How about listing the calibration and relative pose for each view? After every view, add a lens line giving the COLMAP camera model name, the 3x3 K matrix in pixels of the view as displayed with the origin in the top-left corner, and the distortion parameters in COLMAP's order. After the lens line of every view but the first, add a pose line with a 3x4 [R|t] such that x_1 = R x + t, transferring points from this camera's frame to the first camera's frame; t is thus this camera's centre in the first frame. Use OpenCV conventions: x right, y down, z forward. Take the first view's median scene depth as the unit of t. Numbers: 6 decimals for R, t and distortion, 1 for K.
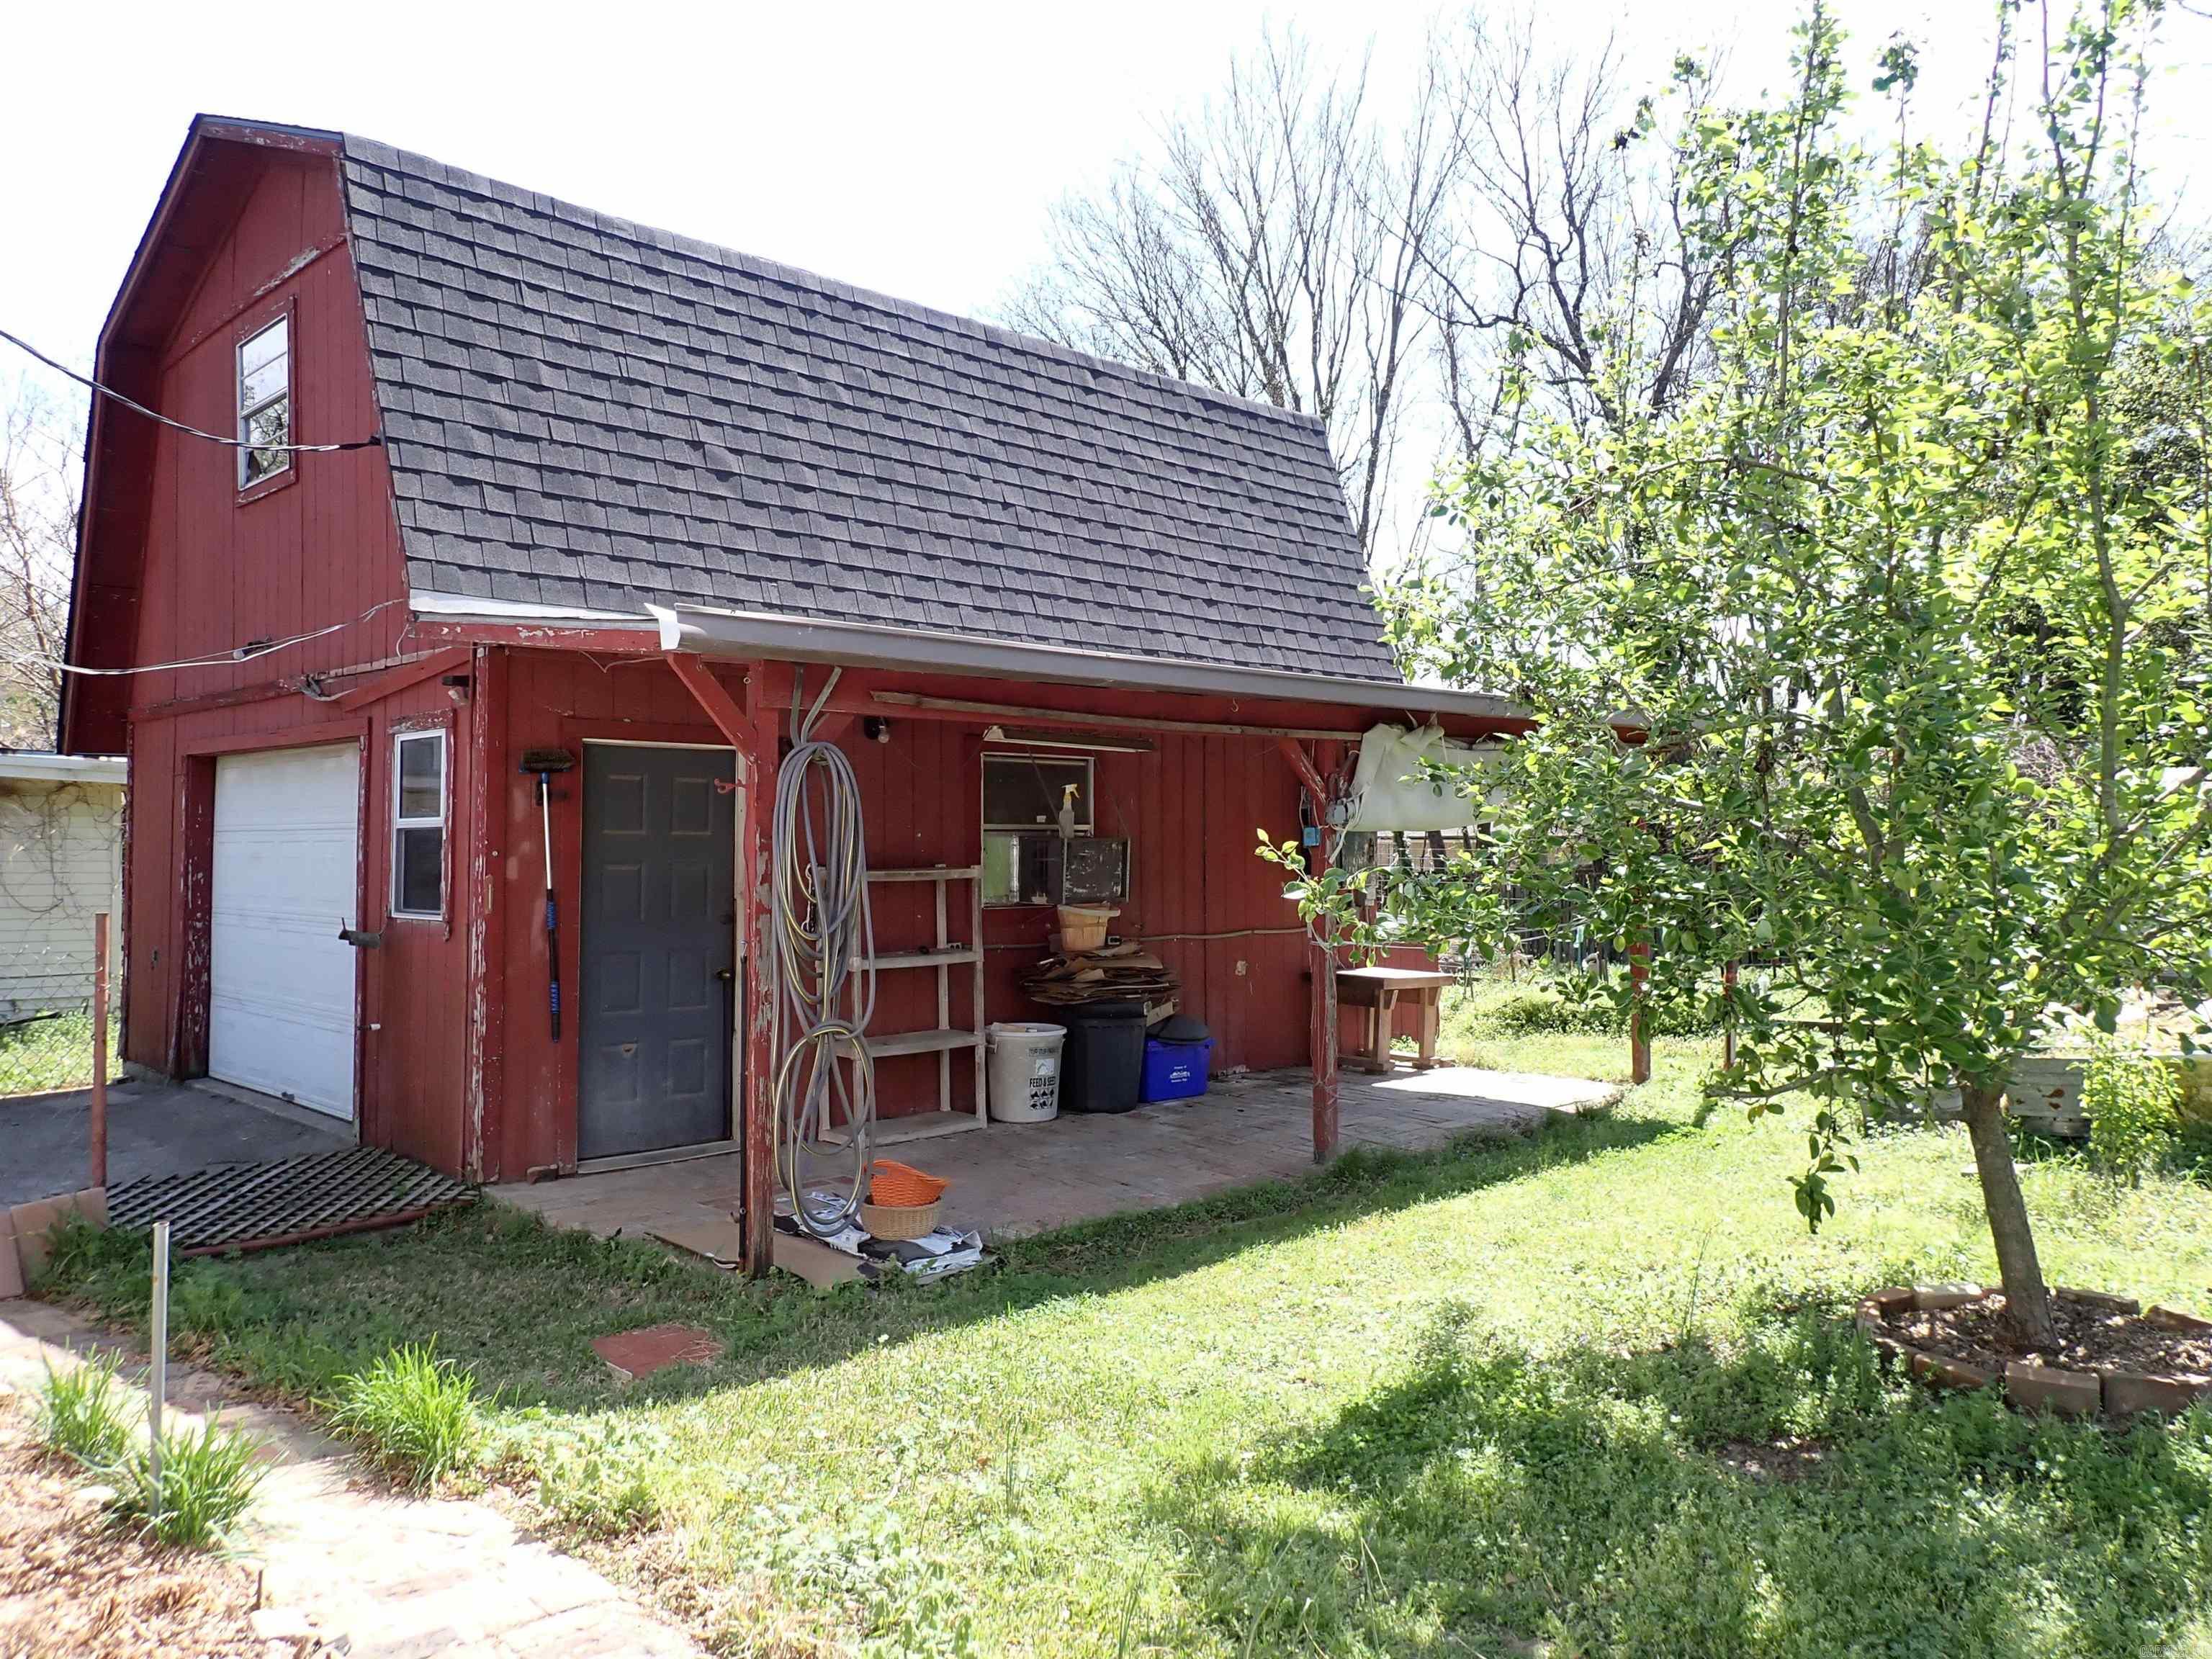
lens RADIAL K [[1658.2, 0, 1094.2], [0, 1658.2, 810.1], [0, 0, 1]] dist [0.013180, -0.000845]
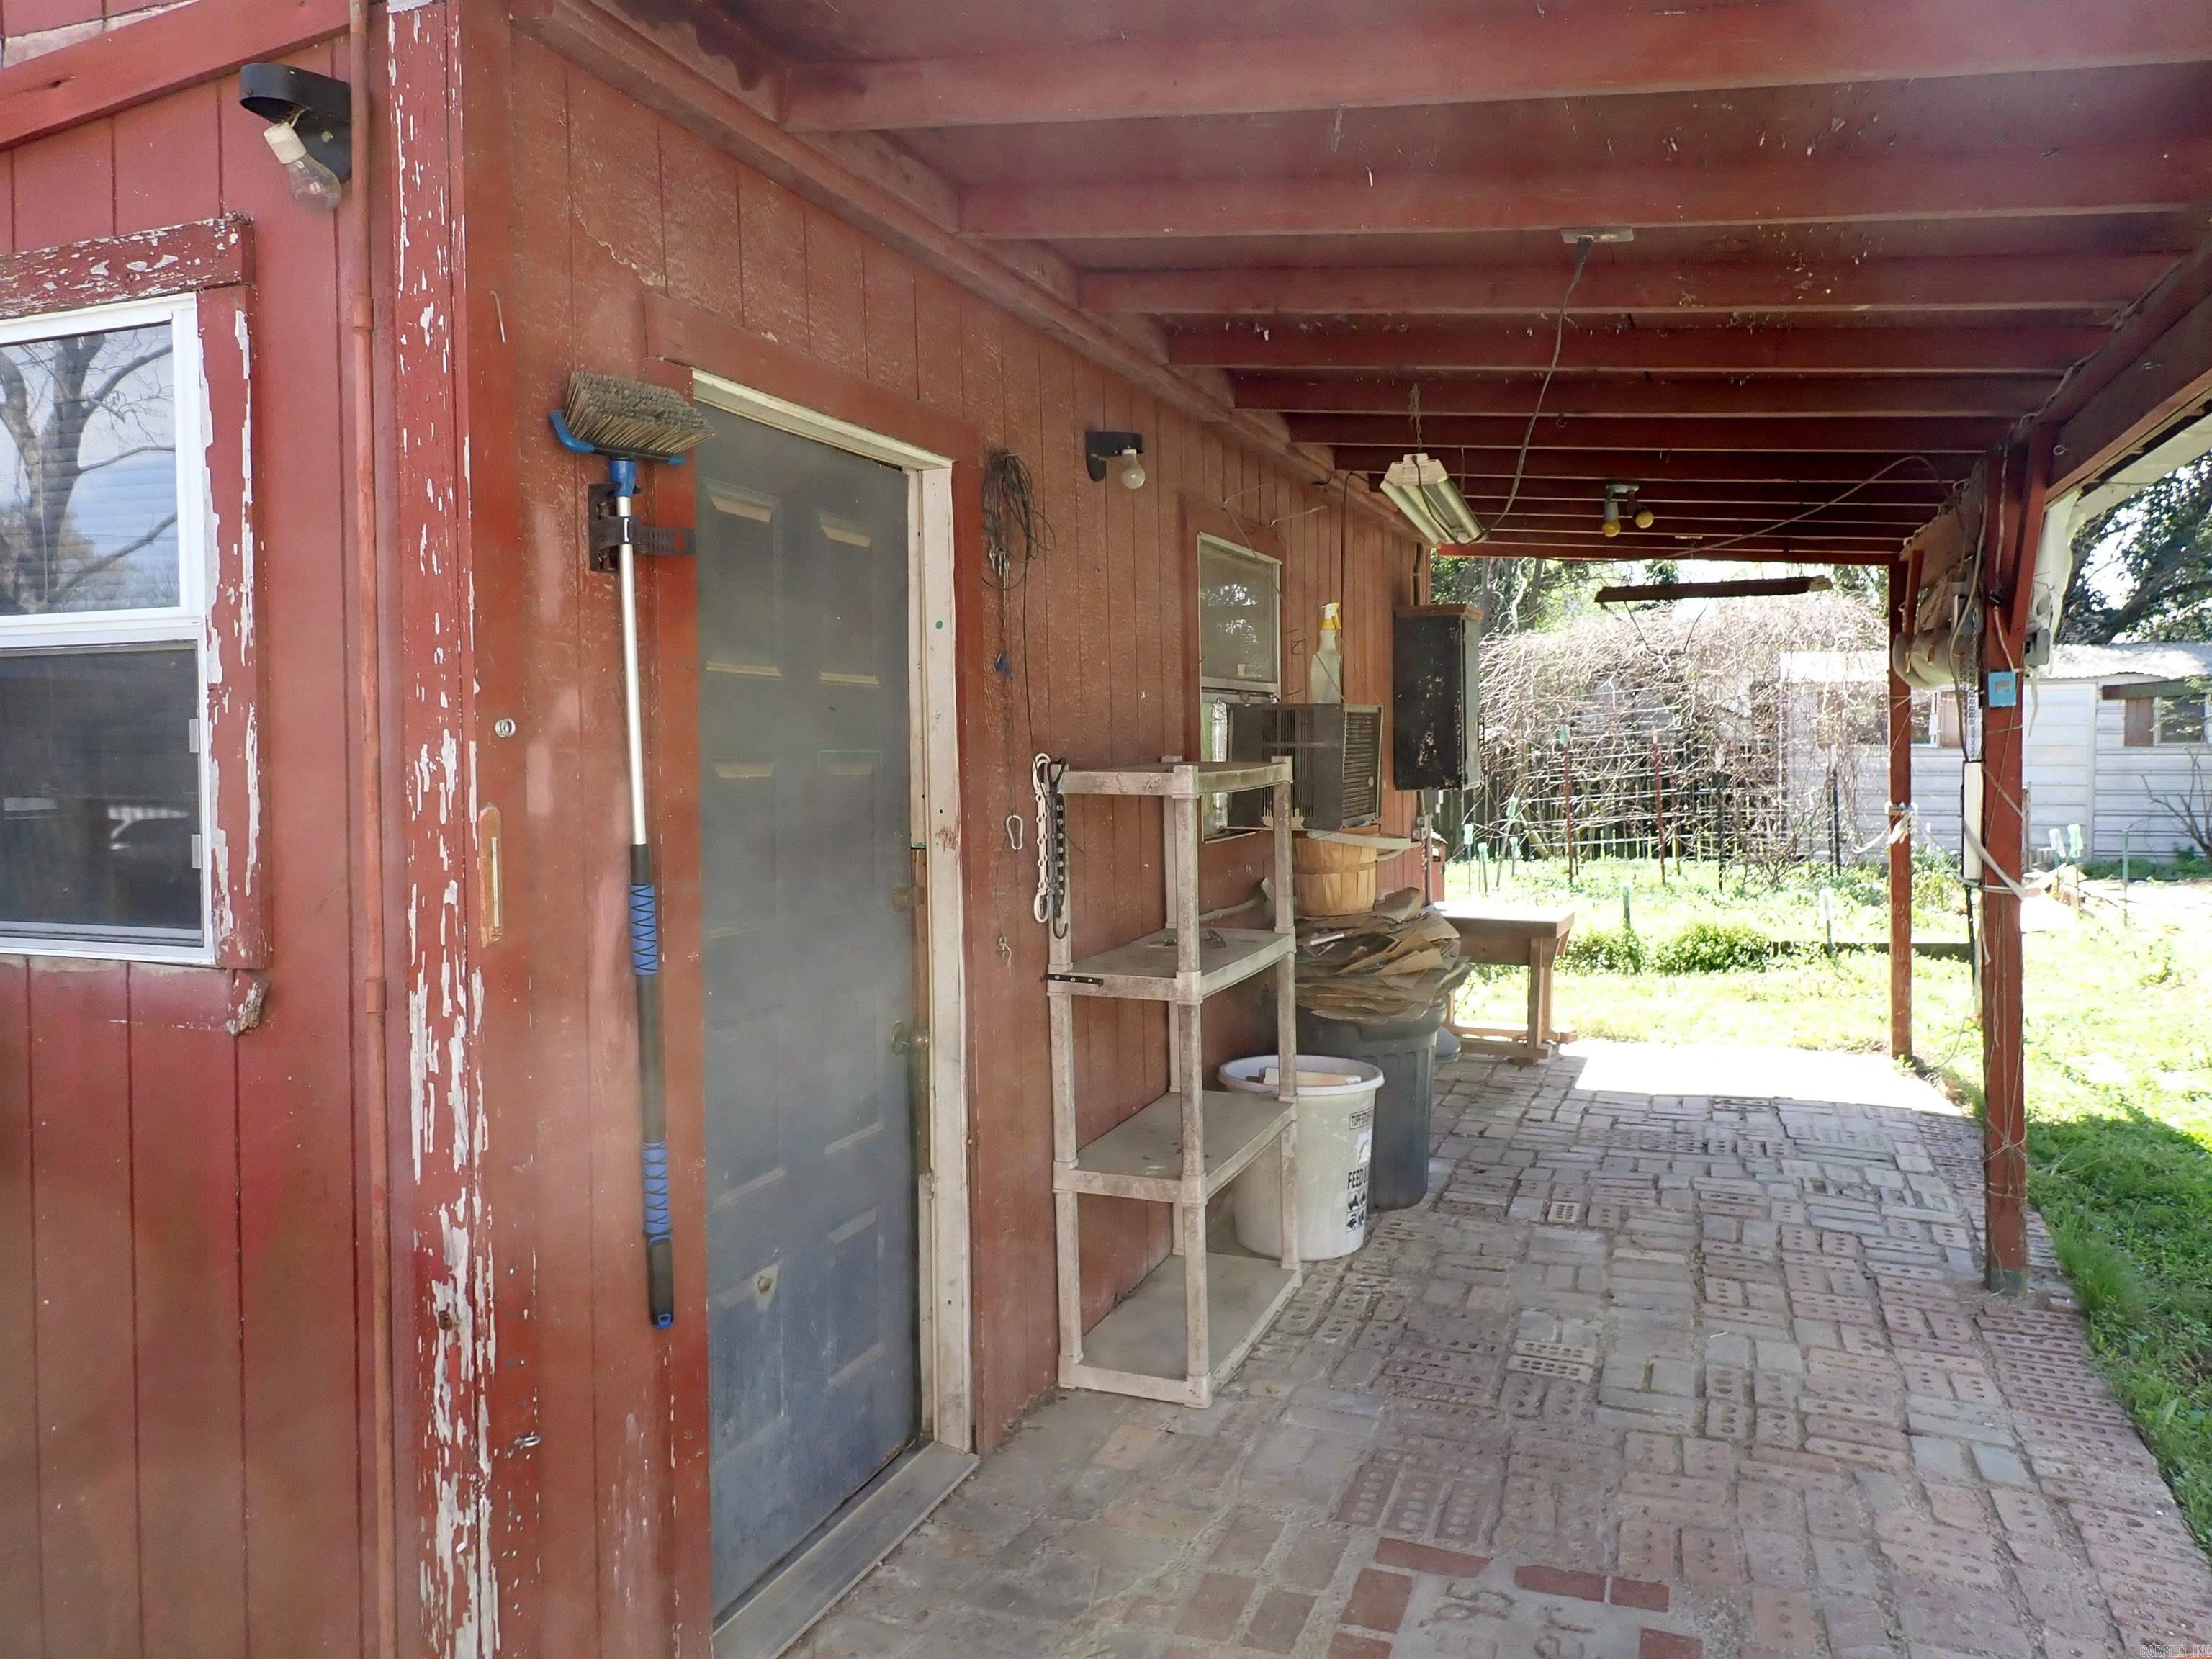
lens RADIAL K [[1658.2, 0, 1106.7], [0, 1658.2, 817.5], [0, 0, 1]] dist [0.013180, -0.000845]
pose [[0.911763, -0.022222, 0.410116, -0.342923], [-0.007774, 0.997423, 0.071328, 0.017502], [-0.410644, -0.068222, 0.909240, 0.625362]]
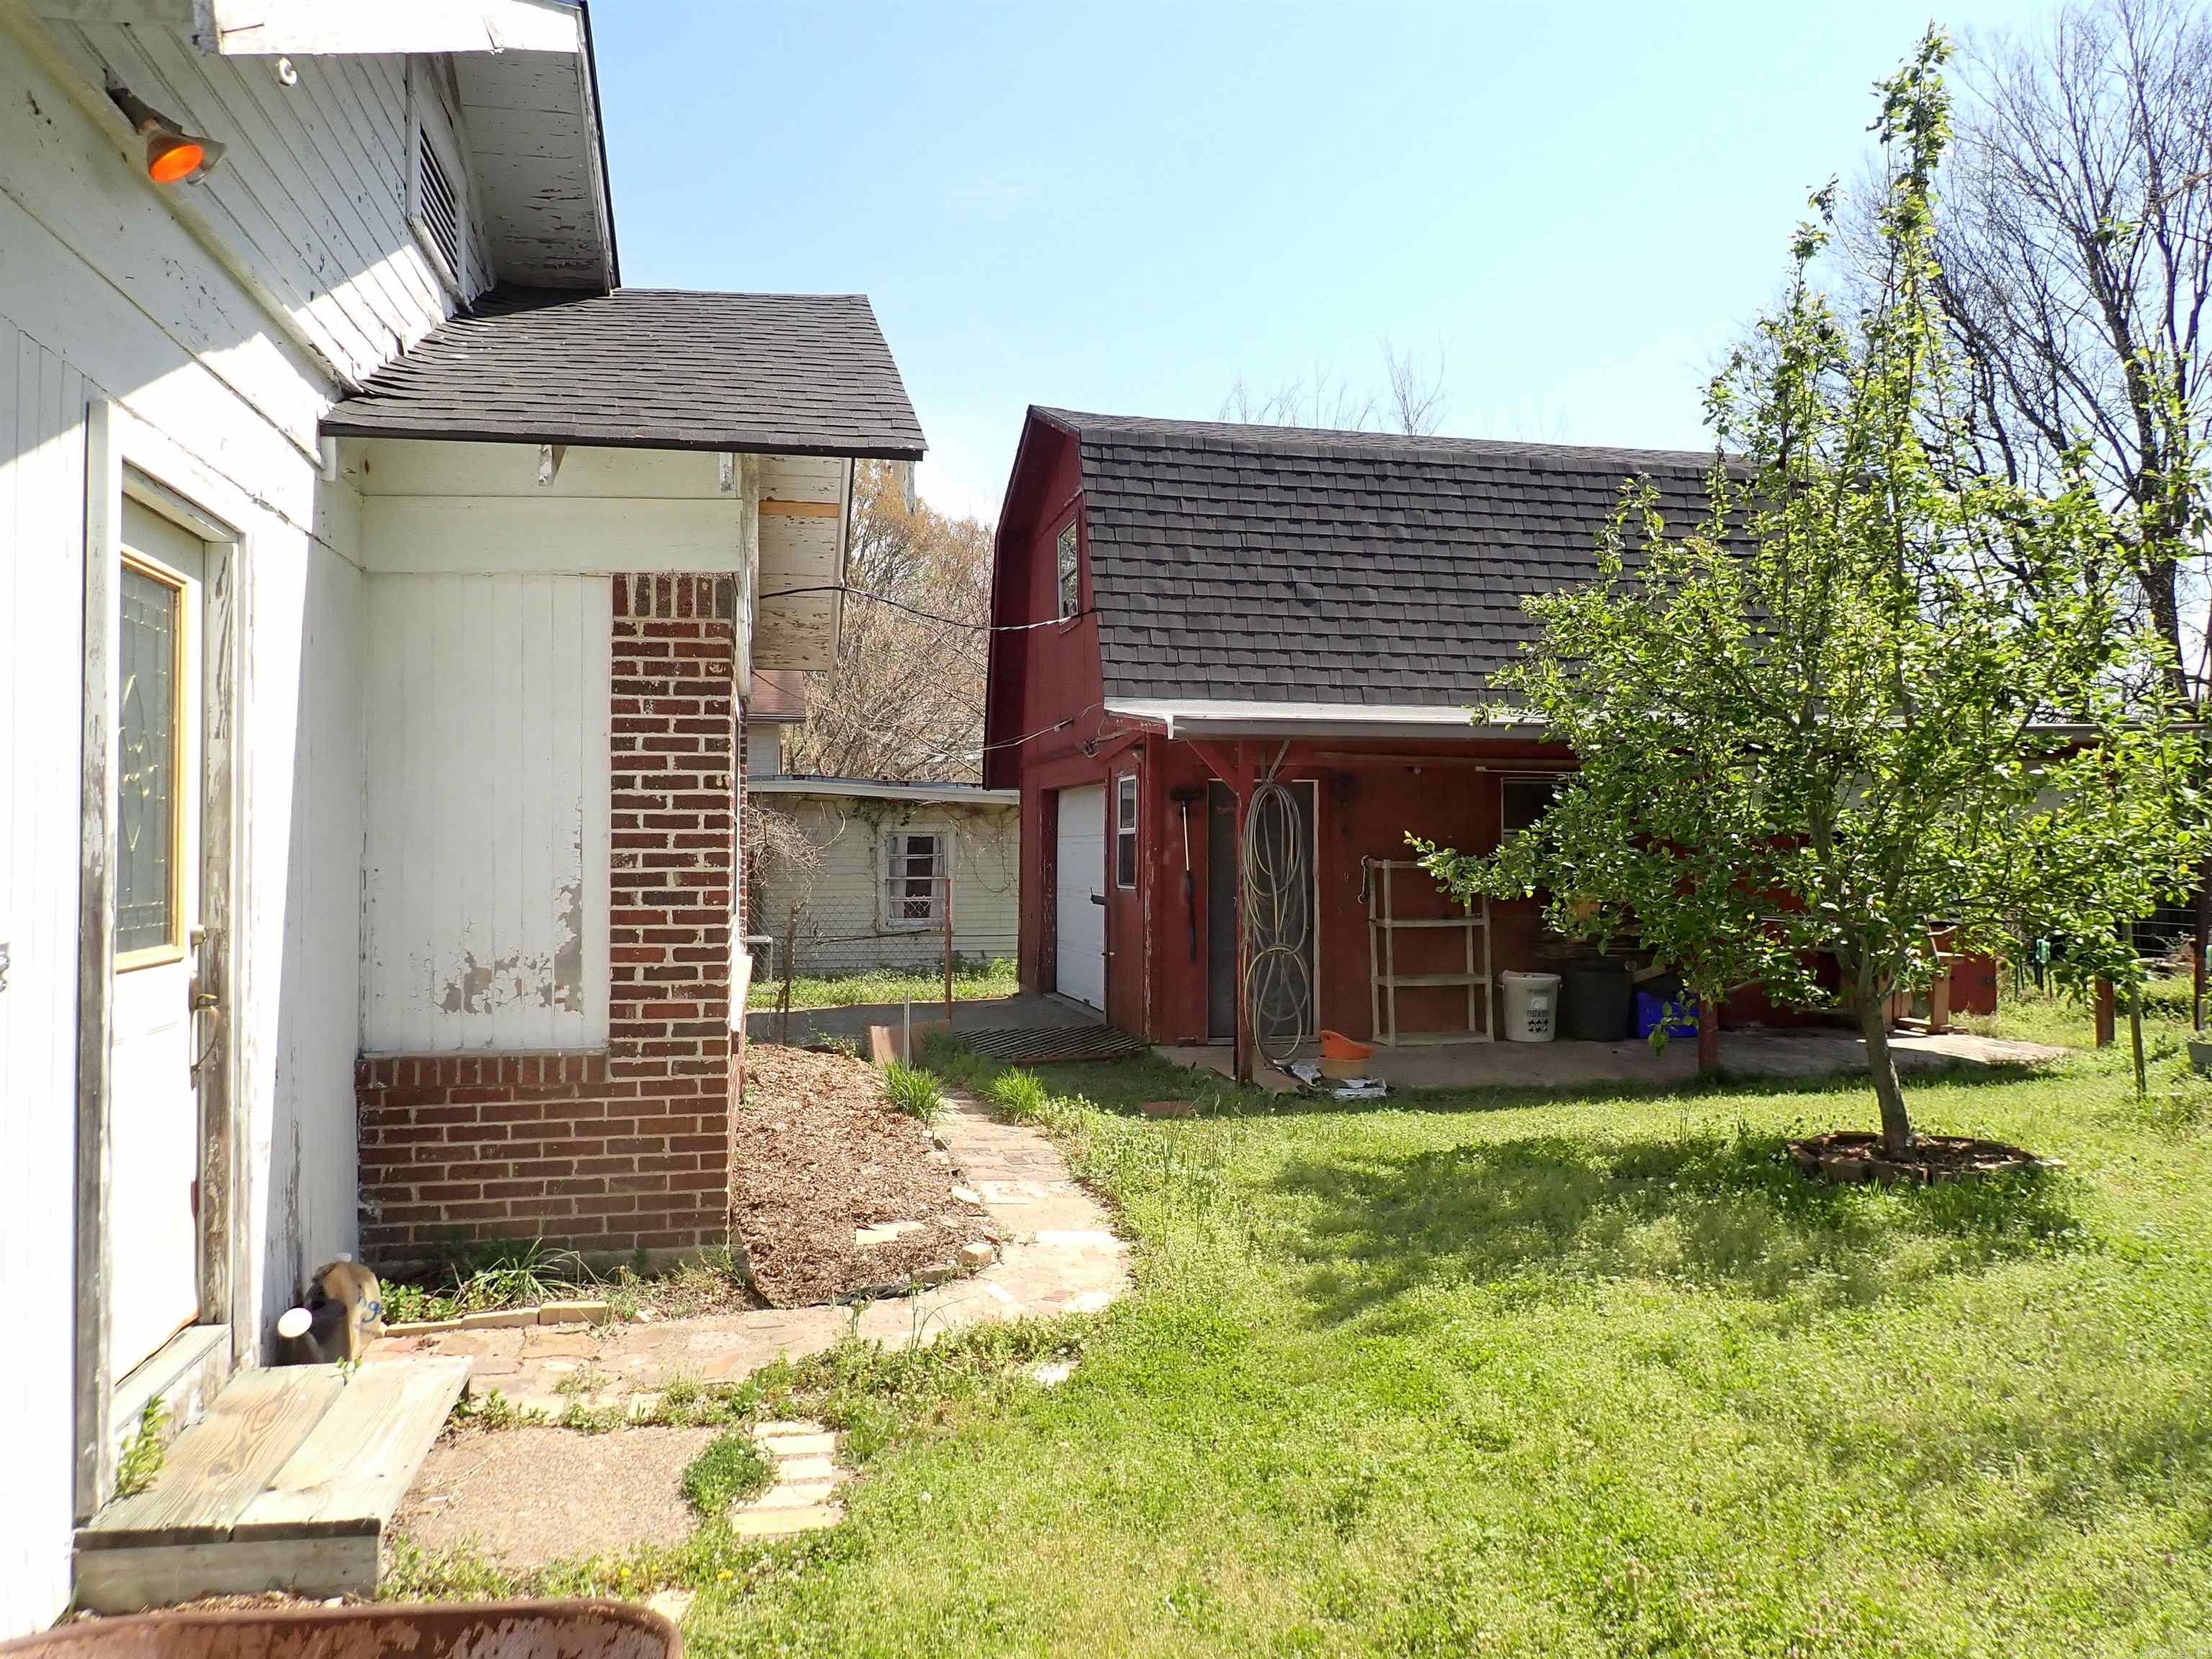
lens RADIAL K [[1658.2, 0, 1111.4], [0, 1658.2, 843.2], [0, 0, 1]] dist [0.013180, -0.000845]
pose [[0.853689, -0.004331, -0.520766, 0.429921], [0.013154, 0.999826, 0.013248, -0.002644], [0.520617, -0.018160, 0.853597, -0.414857]]
